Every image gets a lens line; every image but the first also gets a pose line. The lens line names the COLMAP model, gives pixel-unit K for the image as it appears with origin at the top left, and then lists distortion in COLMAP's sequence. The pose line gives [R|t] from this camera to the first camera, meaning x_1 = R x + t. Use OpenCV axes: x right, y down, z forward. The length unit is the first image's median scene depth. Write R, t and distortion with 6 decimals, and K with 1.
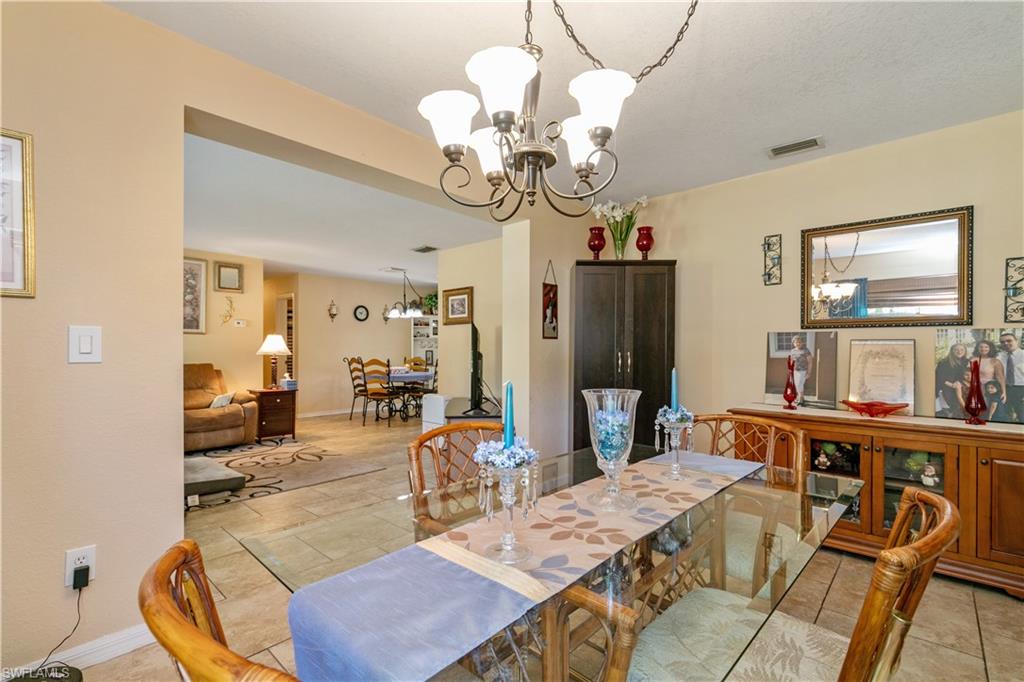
lens RADIAL K [[456.5, 0, 506.7], [0, 456.5, 355.1], [0, 0, 1]] dist [-0.000740, 0.000037]
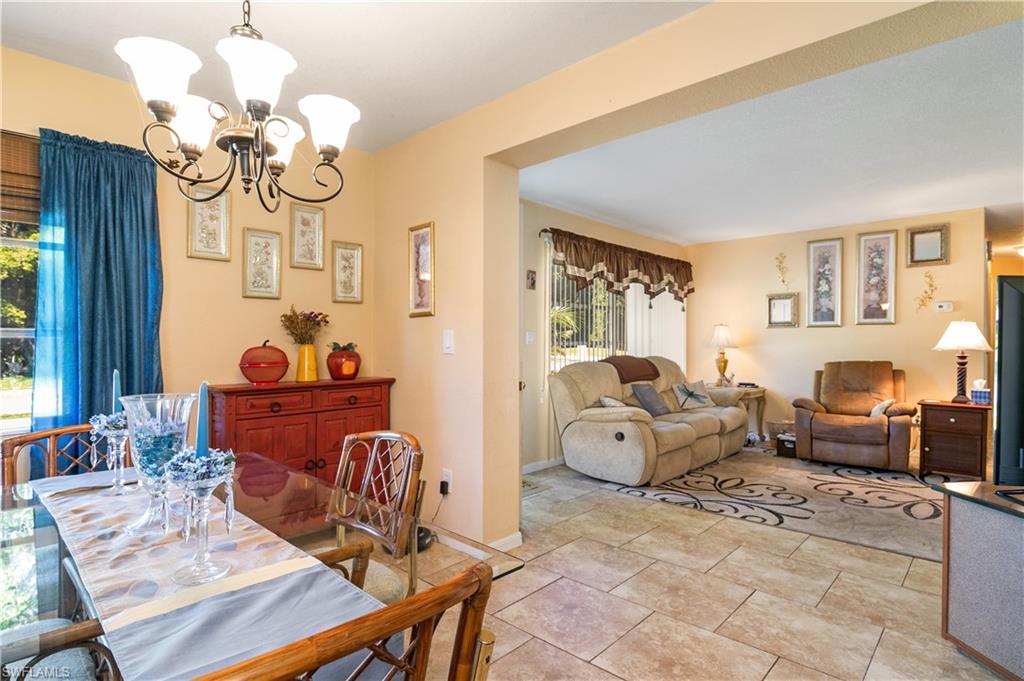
lens RADIAL K [[526.4, 0, 510.0], [0, 526.4, 344.9], [0, 0, 1]] dist [-0.002072, -0.000411]
pose [[0.001316, 0.003677, -0.999992, 0.298398], [-0.009591, 0.999947, 0.003665, -0.008010], [0.999953, 0.009586, 0.001352, 0.396656]]
